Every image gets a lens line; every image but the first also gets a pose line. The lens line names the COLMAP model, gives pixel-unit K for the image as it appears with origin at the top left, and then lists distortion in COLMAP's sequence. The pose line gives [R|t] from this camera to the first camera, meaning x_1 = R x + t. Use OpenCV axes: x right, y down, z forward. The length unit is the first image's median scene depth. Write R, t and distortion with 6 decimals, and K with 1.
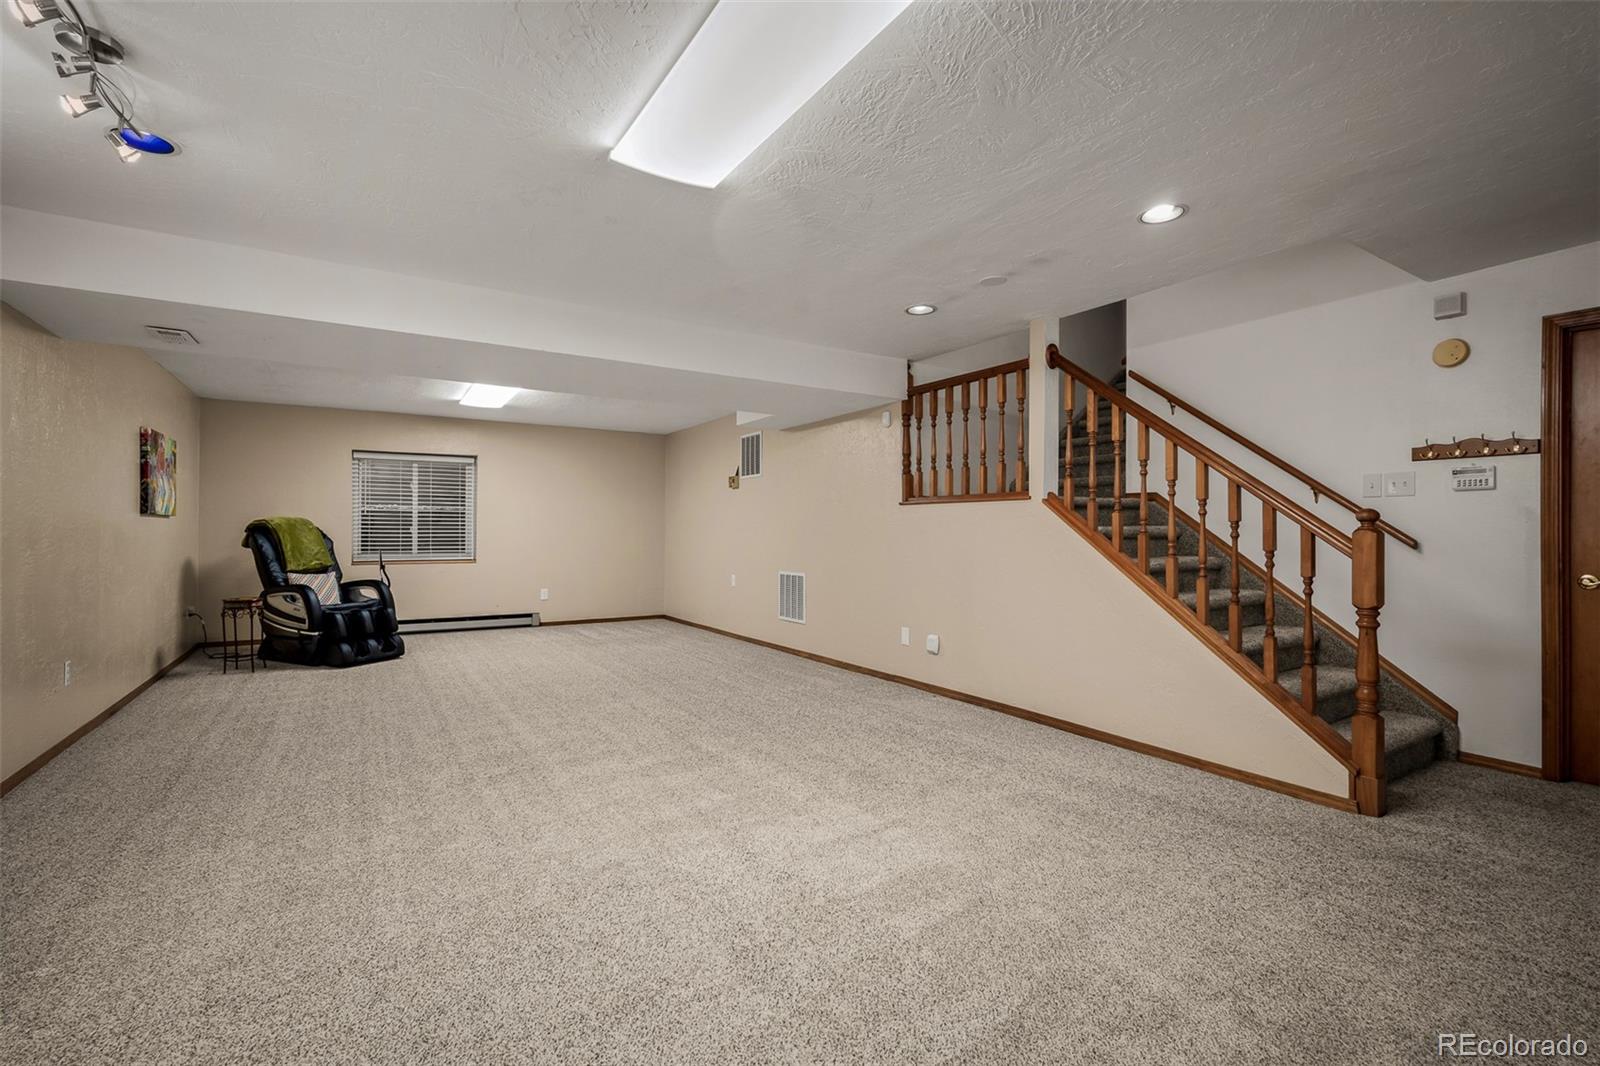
lens RADIAL K [[713.0, 0, 793.8], [0, 713.0, 528.9], [0, 0, 1]] dist [-0.003058, 0.000262]
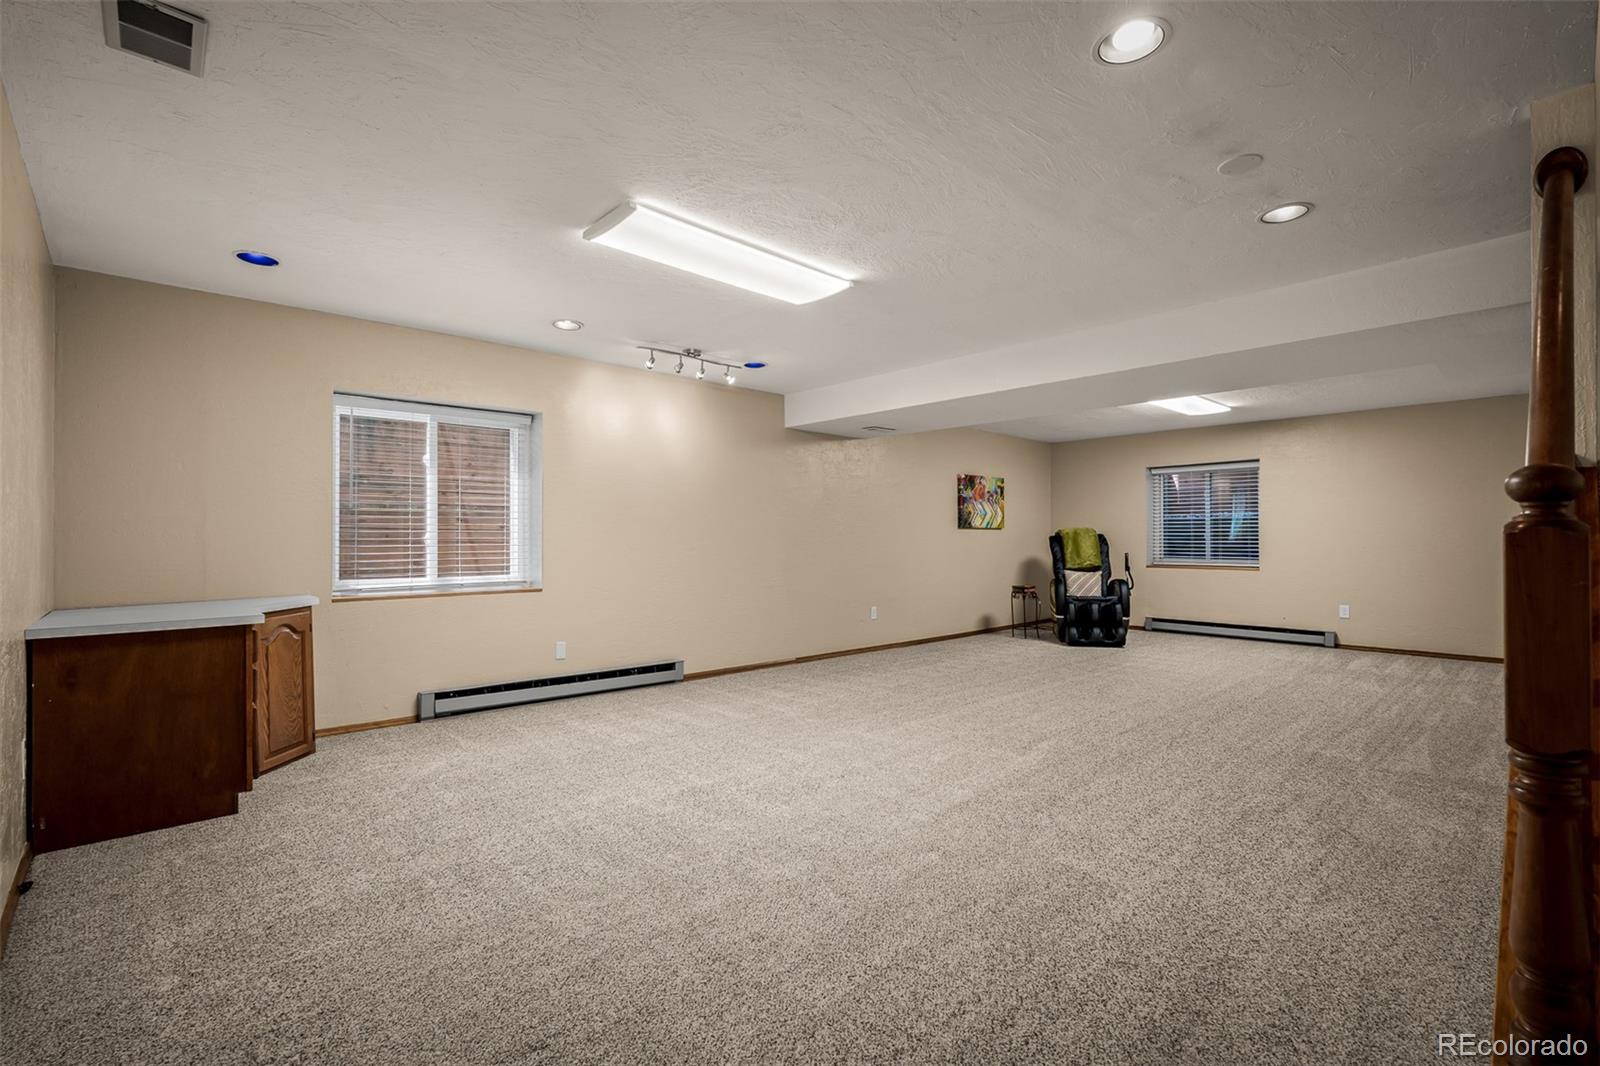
lens RADIAL K [[713.0, 0, 790.4], [0, 713.0, 540.9], [0, 0, 1]] dist [-0.003058, 0.000262]
pose [[0.180168, 0.002105, -0.983634, 0.498425], [0.004267, 0.999987, 0.002921, 0.002132], [0.983627, -0.004723, 0.180156, 0.264341]]
